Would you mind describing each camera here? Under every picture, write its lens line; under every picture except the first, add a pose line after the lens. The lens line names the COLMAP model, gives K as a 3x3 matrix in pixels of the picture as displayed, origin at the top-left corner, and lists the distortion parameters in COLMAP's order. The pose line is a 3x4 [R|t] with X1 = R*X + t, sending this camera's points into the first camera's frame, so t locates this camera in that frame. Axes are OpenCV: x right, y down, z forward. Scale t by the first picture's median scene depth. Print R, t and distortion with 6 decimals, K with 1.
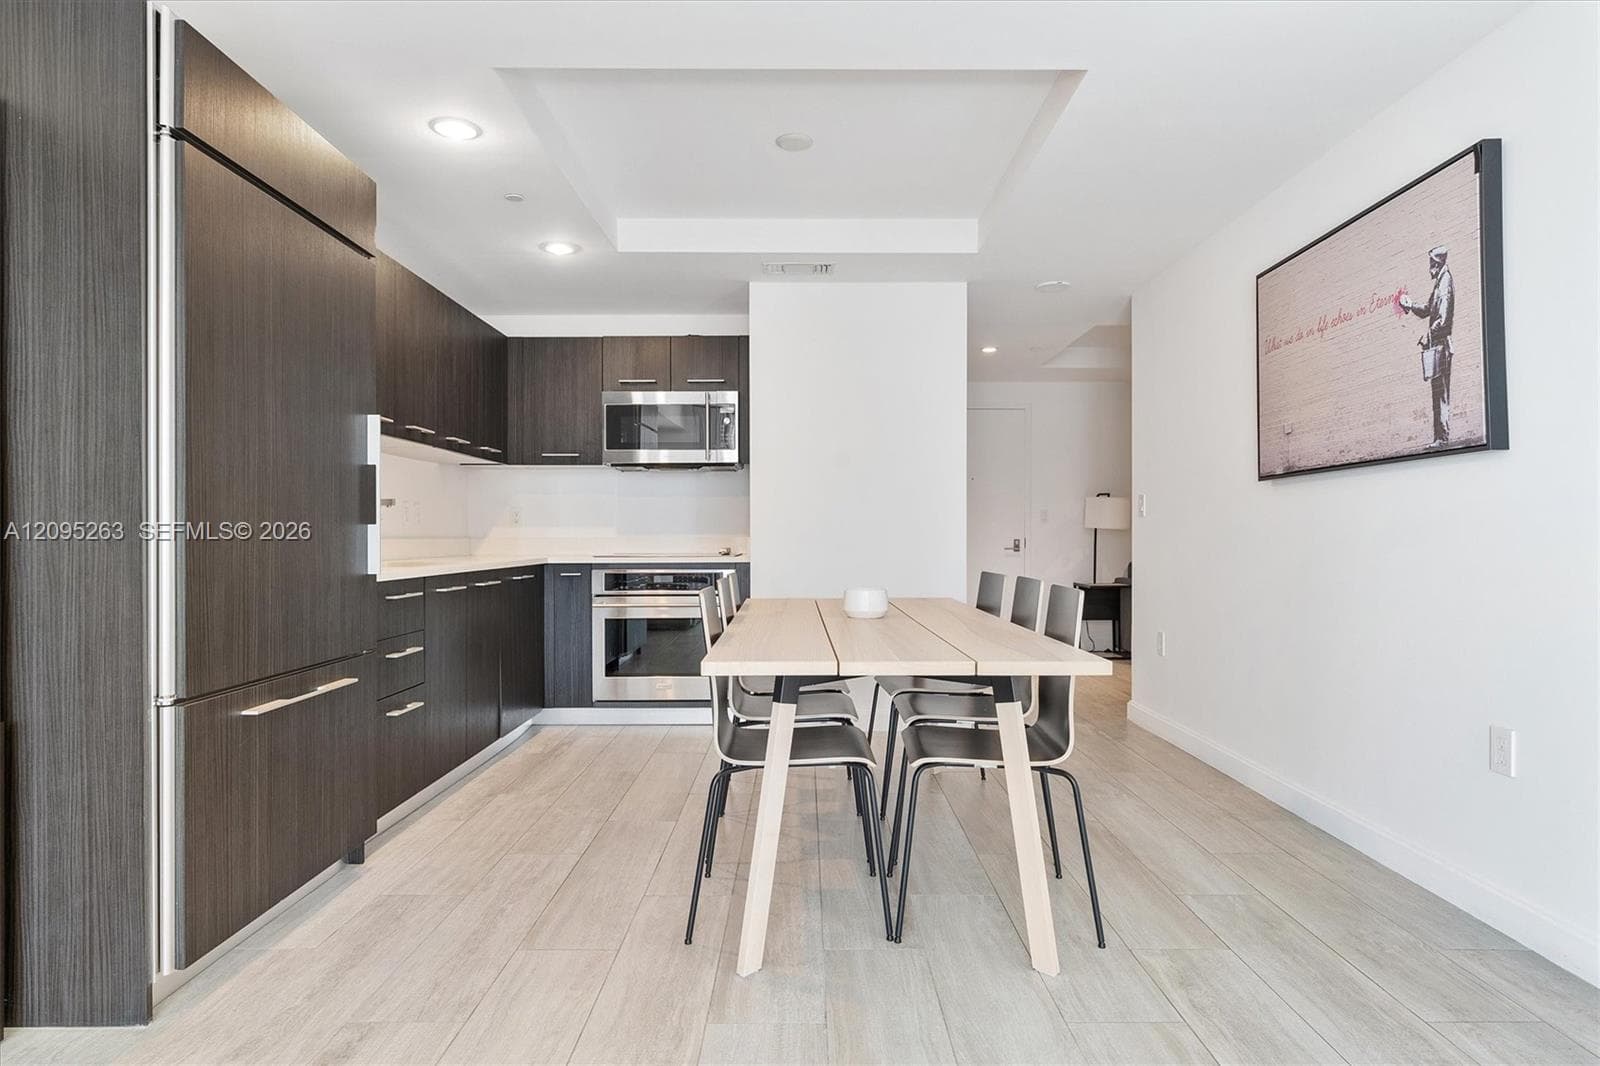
lens RADIAL K [[929.9, 0, 786.0], [0, 929.9, 531.1], [0, 0, 1]] dist [-0.004205, 0.000071]
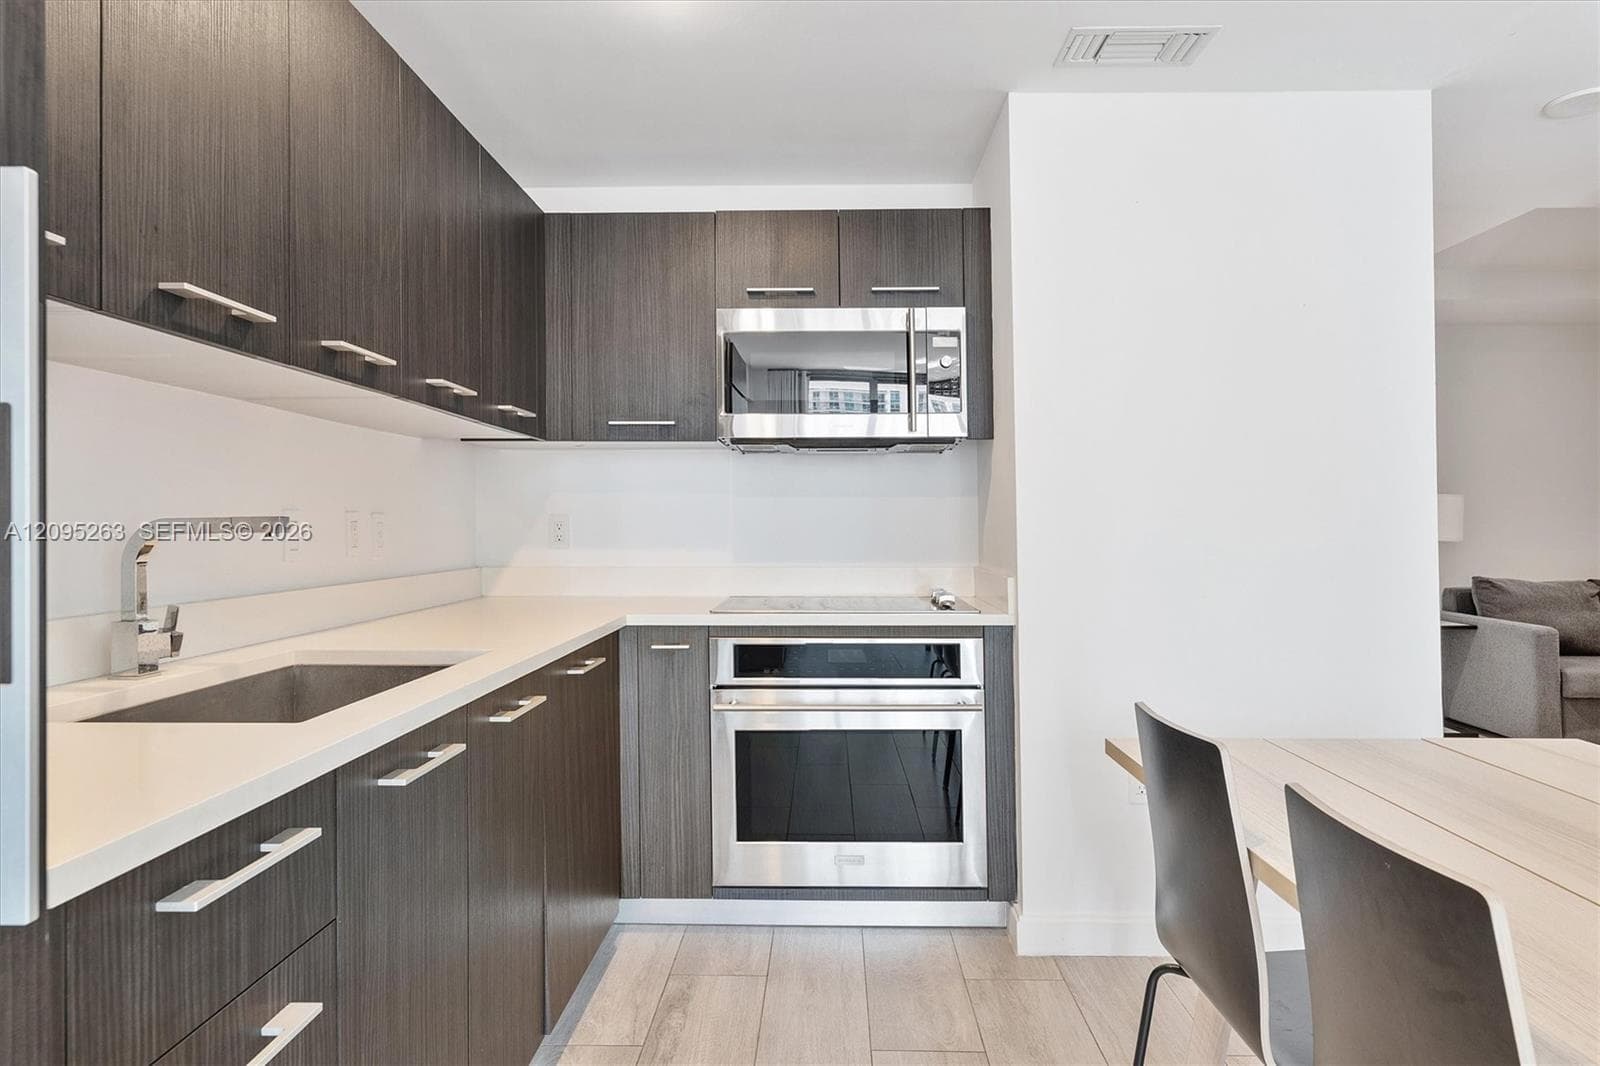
lens RADIAL K [[929.9, 0, 812.2], [0, 929.9, 535.5], [0, 0, 1]] dist [-0.004205, 0.000071]
pose [[0.999879, 0.000210, 0.015583, -0.159853], [-0.000554, 0.999757, 0.022047, -0.028910], [-0.015575, -0.022053, 0.999635, 0.472880]]
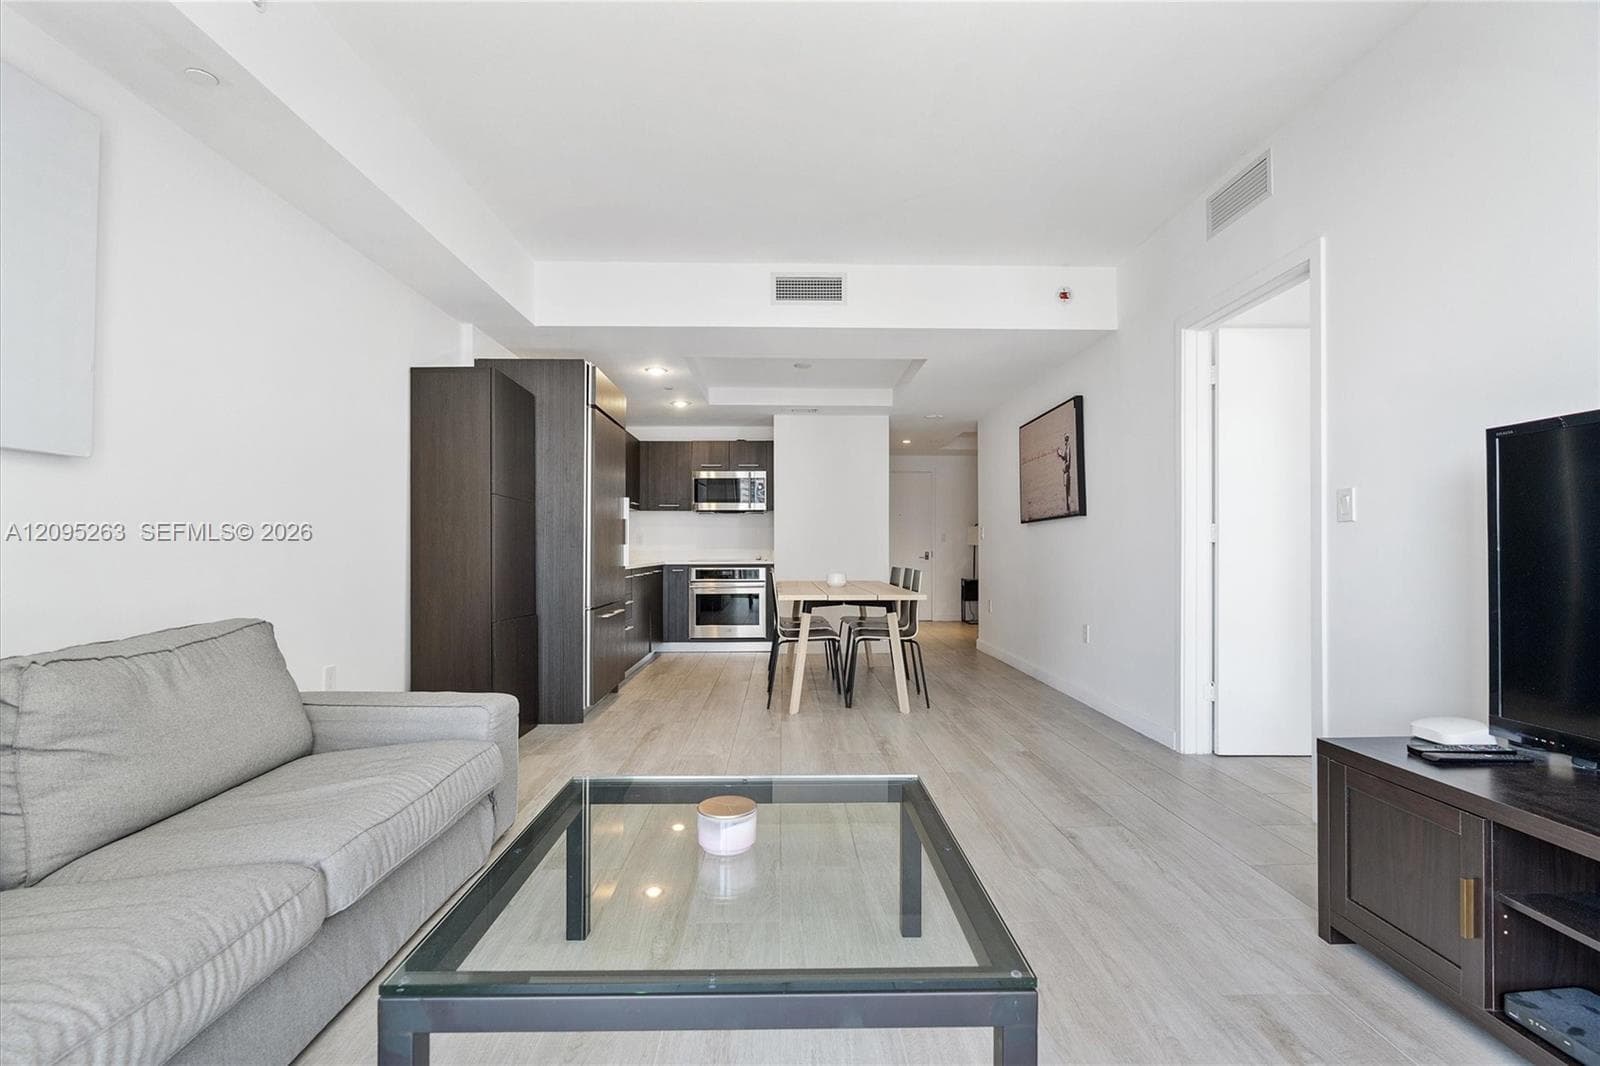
lens RADIAL K [[732.3, 0, 797.4], [0, 732.3, 536.0], [0, 0, 1]] dist [-0.011599, 0.004344]
pose [[0.999273, 0.000185, 0.038135, -0.047779], [0.000347, 0.999903, -0.013932, -0.001929], [-0.038134, 0.013935, 0.999175, -0.477425]]
